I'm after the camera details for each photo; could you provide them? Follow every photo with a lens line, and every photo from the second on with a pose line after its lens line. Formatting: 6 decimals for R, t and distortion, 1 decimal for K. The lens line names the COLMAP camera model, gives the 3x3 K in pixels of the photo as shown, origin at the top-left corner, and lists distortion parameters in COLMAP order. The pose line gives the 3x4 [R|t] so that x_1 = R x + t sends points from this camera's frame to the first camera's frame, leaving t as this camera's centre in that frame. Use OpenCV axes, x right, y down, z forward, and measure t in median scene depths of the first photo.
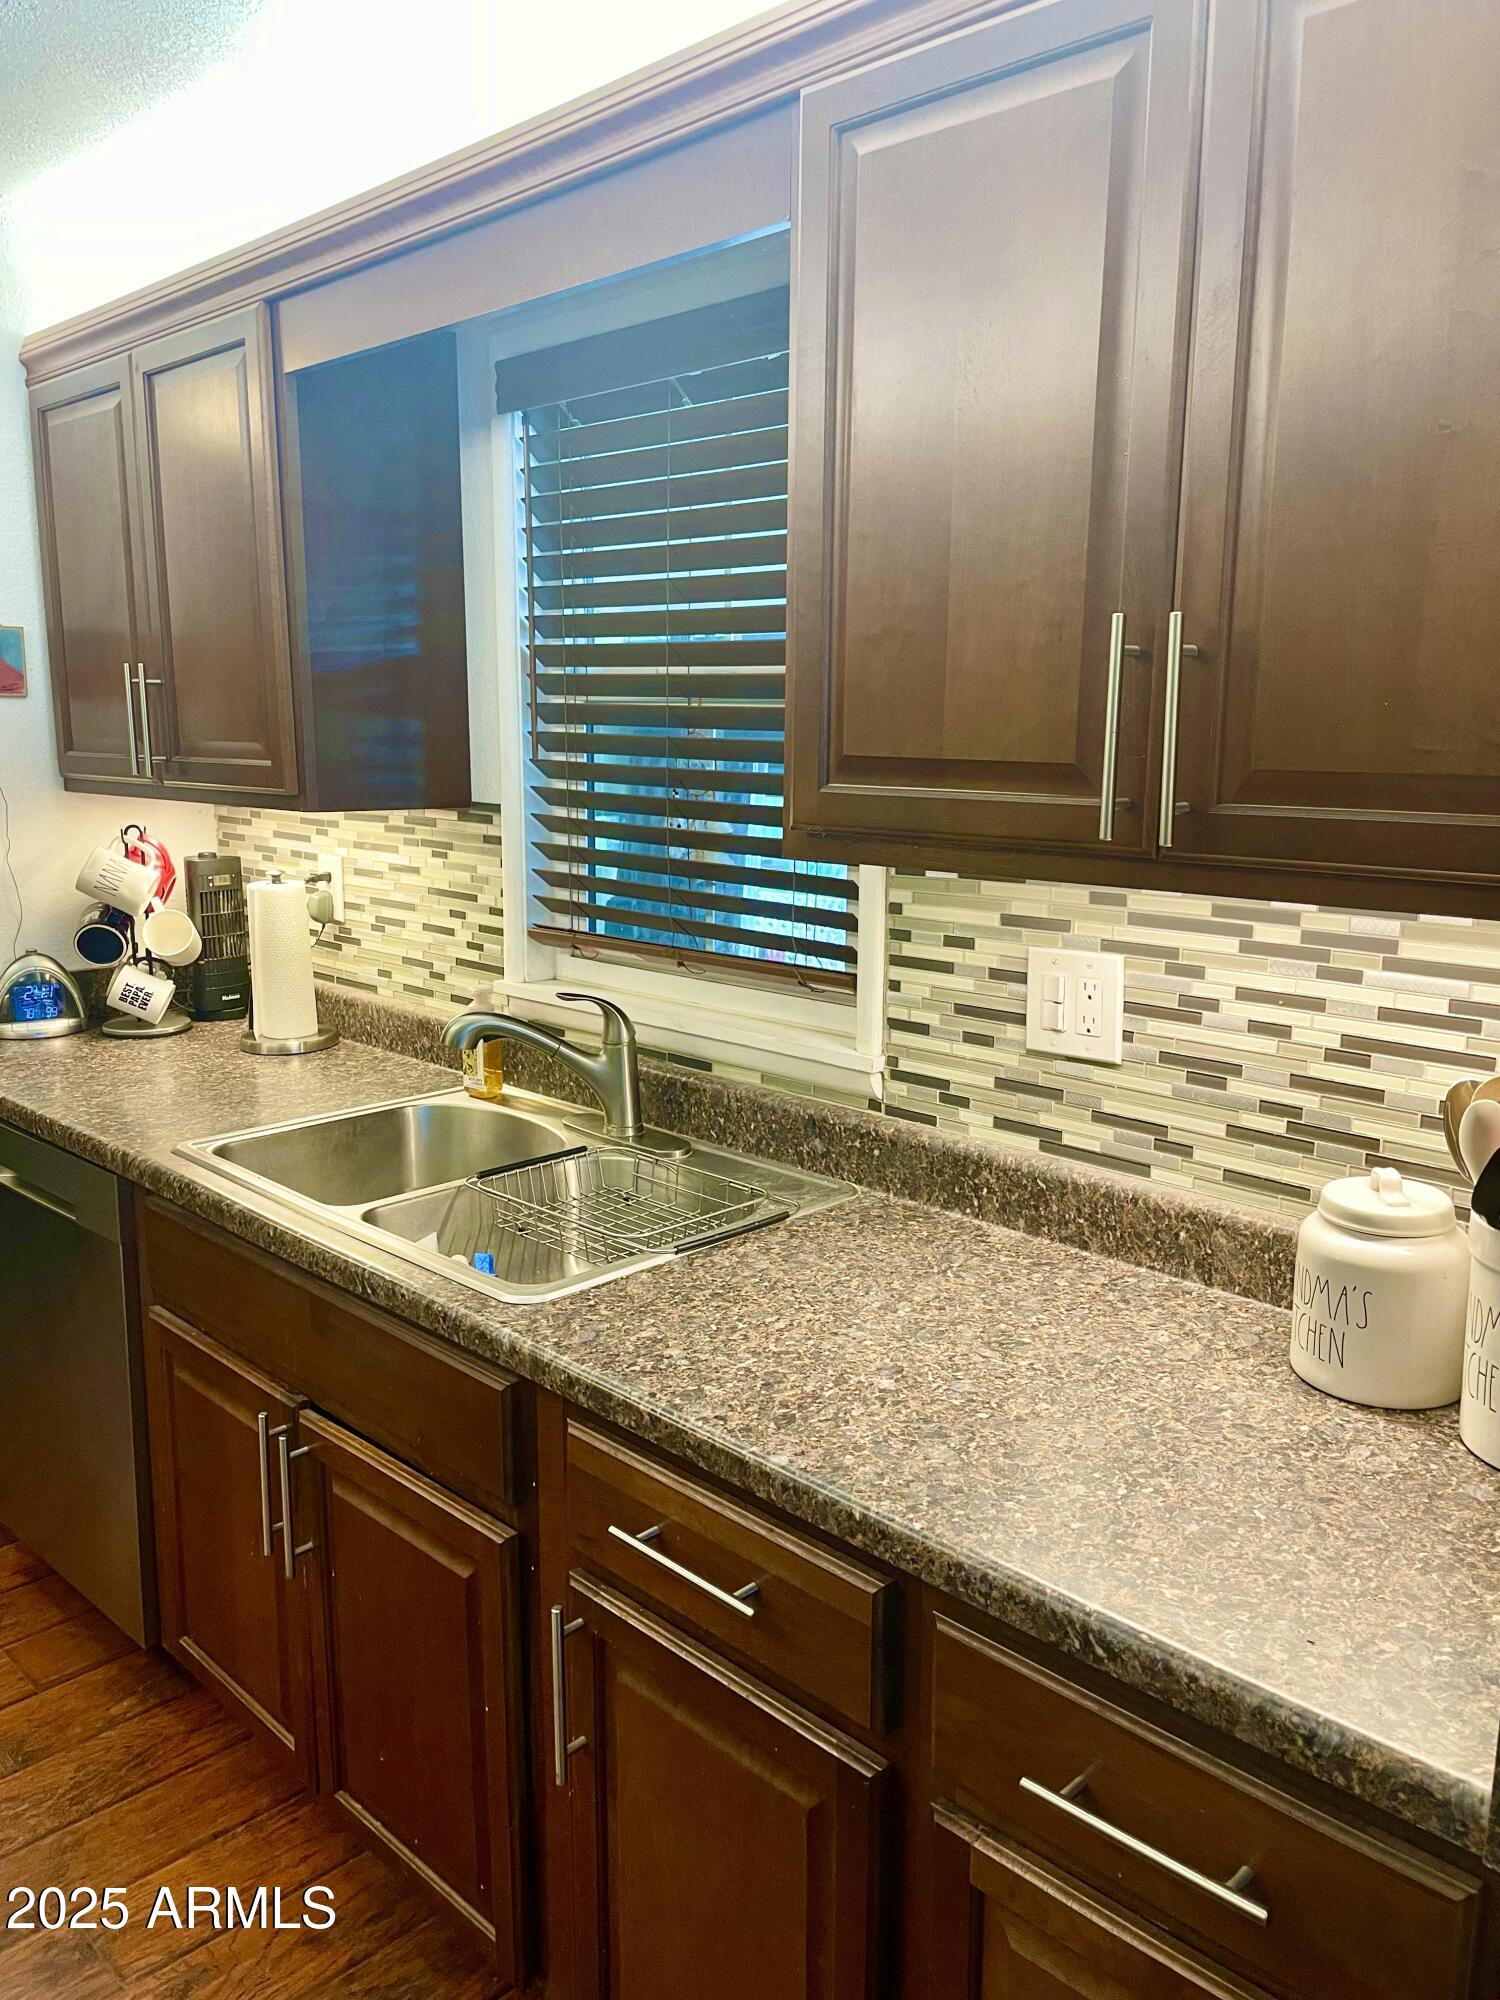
lens RADIAL K [[1519.4, 0, 751.6], [0, 1519.4, 1014.7], [0, 0, 1]] dist [0.029868, -0.002294]
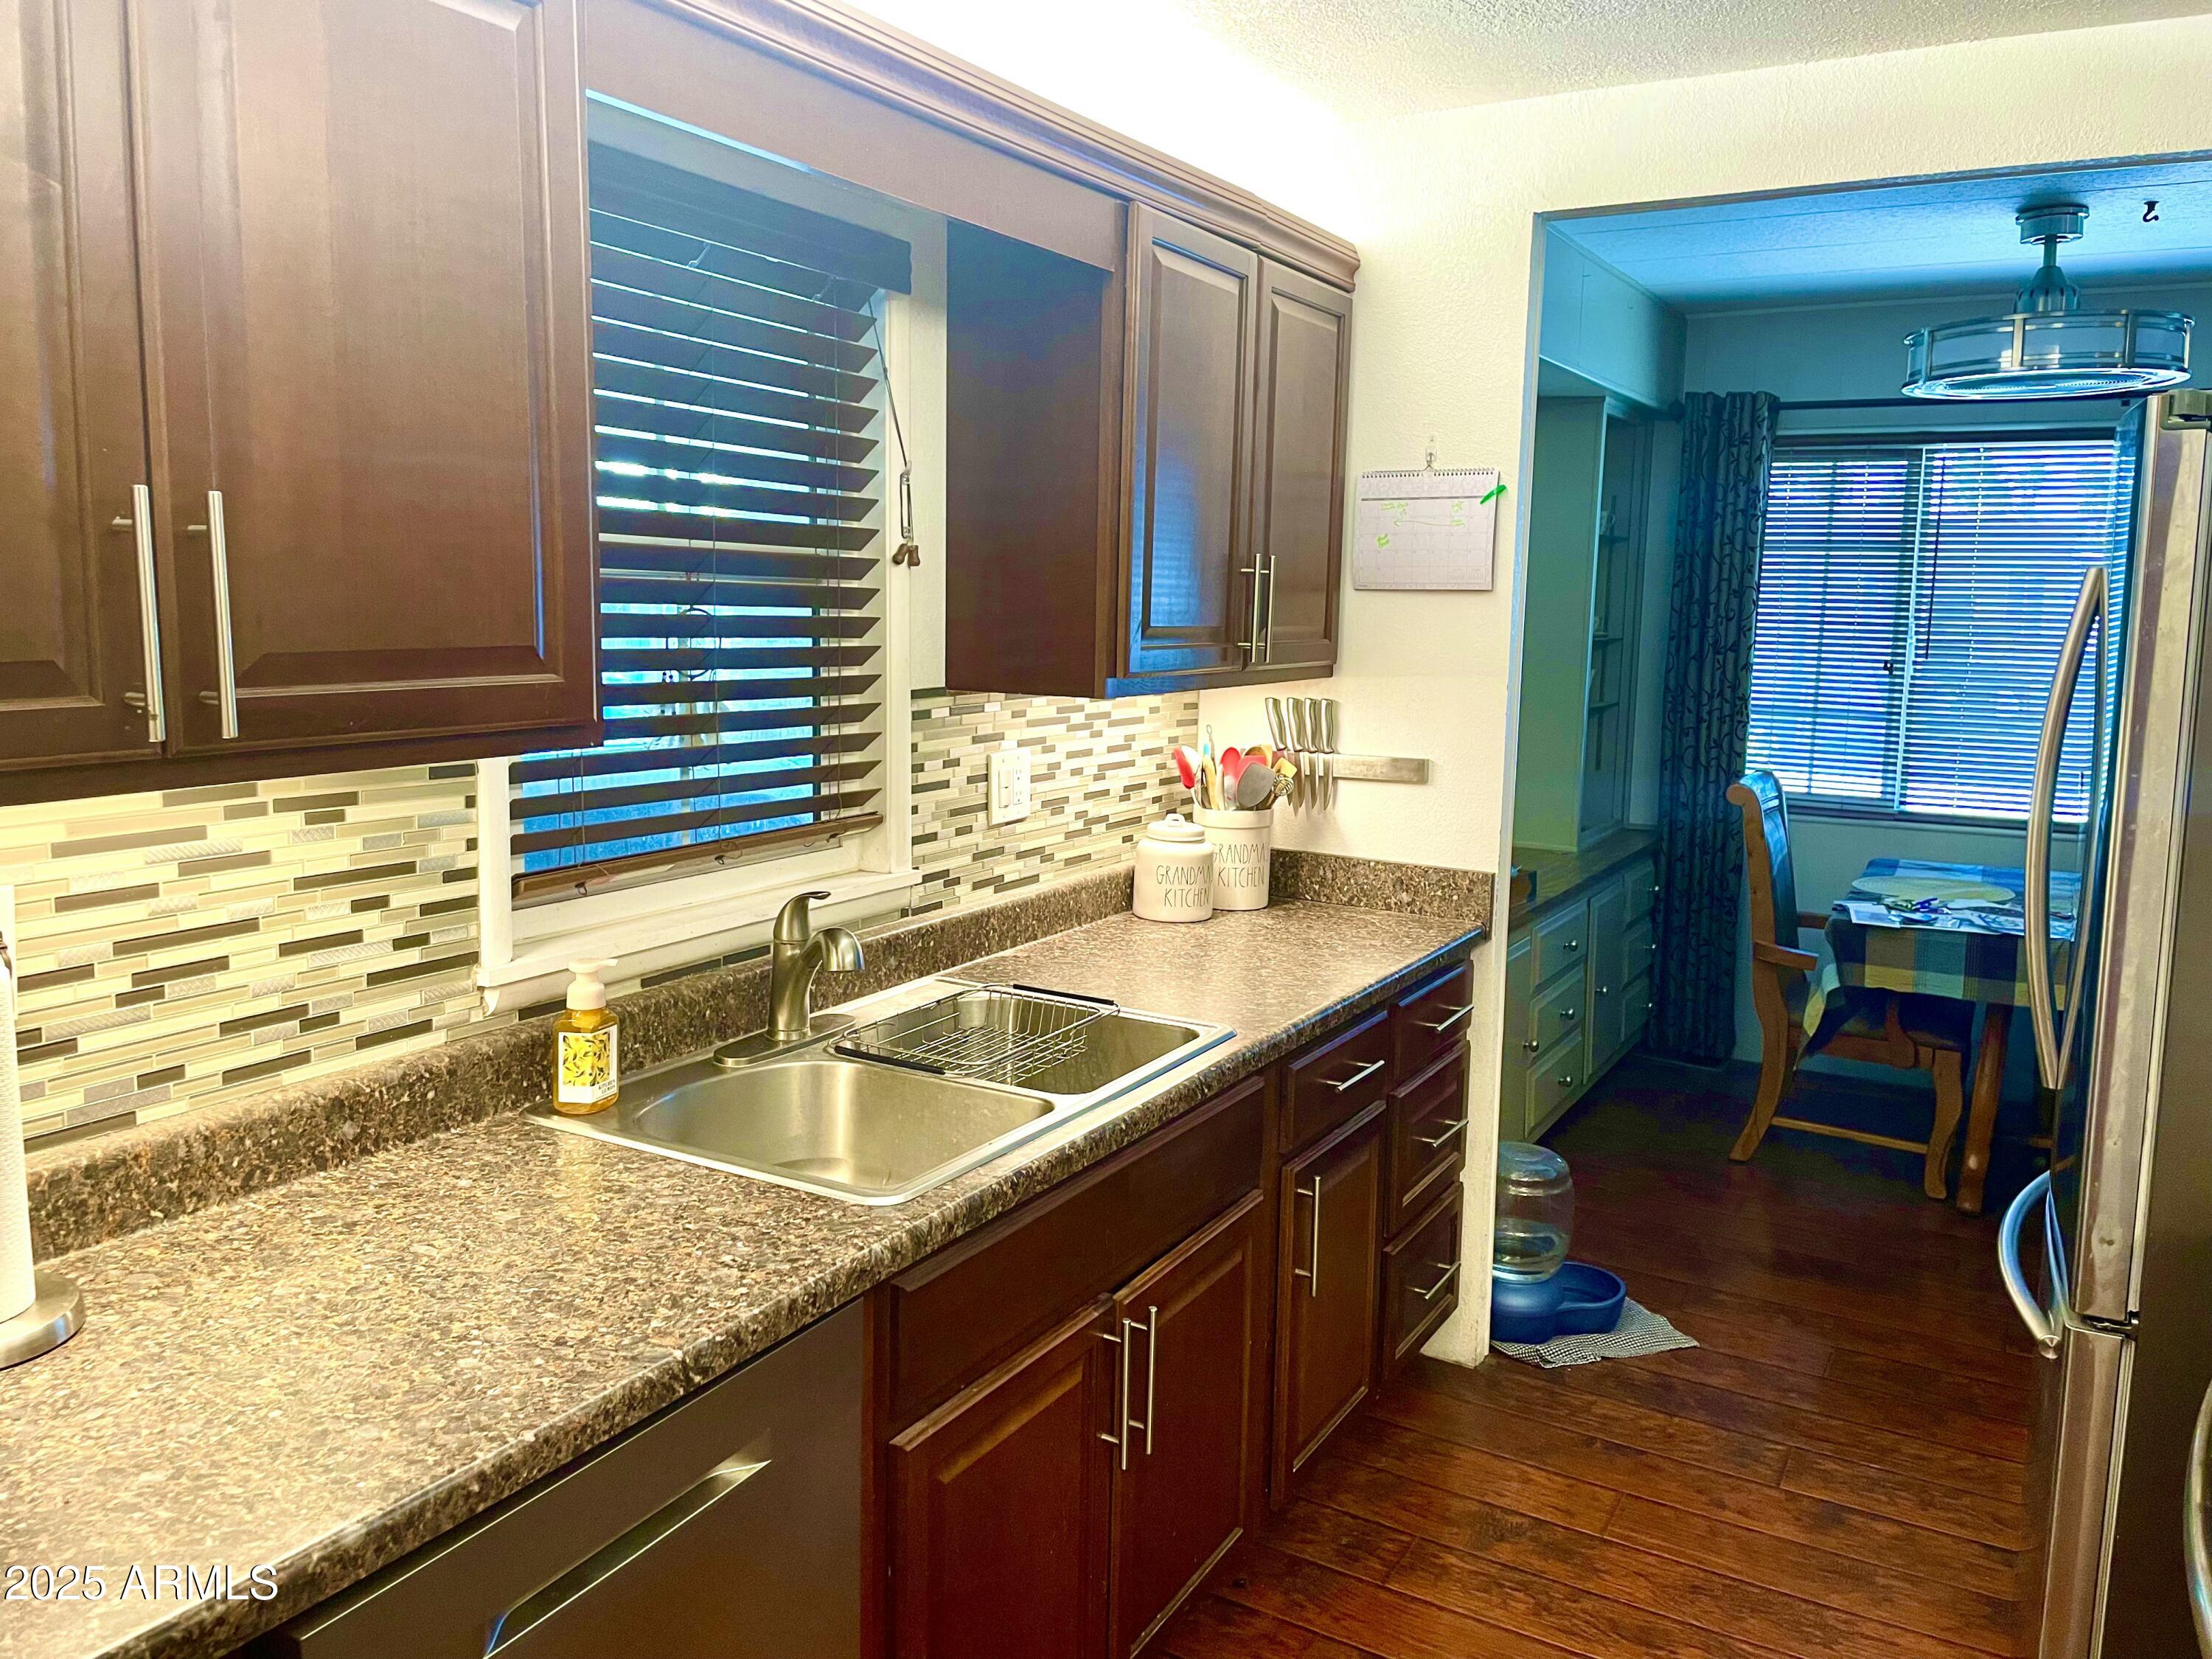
lens RADIAL K [[1680.5, 0, 1103.0], [0, 1680.5, 810.0], [0, 0, 1]] dist [0.029868, -0.002294]
pose [[-0.265462, -0.149022, 0.952535, -1.291963], [0.146321, 0.970311, 0.192581, -0.268670], [-0.952953, 0.190499, -0.235775, 1.212328]]
